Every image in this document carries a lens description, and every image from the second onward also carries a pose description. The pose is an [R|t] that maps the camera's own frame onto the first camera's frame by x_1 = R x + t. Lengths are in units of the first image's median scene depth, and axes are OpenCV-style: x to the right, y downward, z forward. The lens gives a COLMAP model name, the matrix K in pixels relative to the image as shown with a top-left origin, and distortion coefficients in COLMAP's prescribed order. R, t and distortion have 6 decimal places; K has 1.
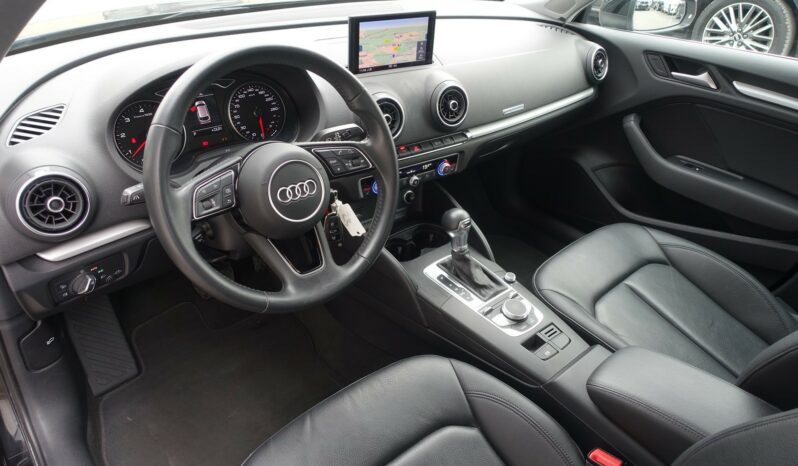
lens RADIAL K [[545.2, 0, 399.0], [0, 545.2, 233.0], [0, 0, 1]] dist [-0.003373, 0.003554]
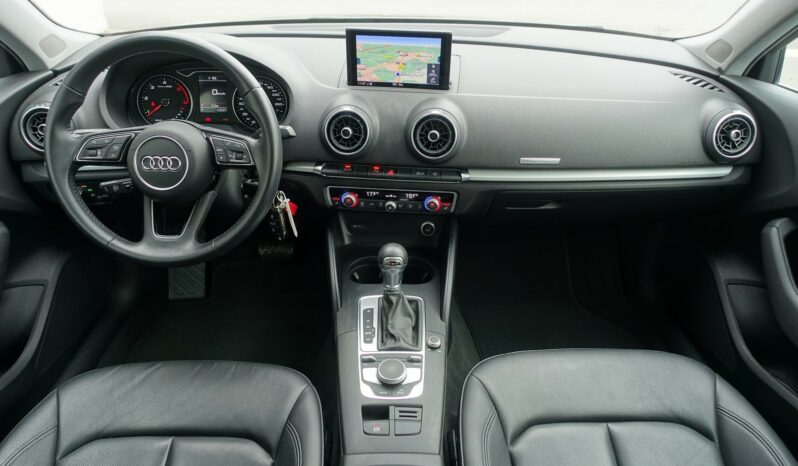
lens RADIAL K [[545.2, 0, 399.0], [0, 545.2, 233.0], [0, 0, 1]] dist [-0.003373, 0.003554]
pose [[0.766403, 0.298196, -0.568951, 0.634452], [-0.325204, 0.943944, 0.056672, -0.117850], [0.553958, 0.141592, 0.820416, 0.255956]]
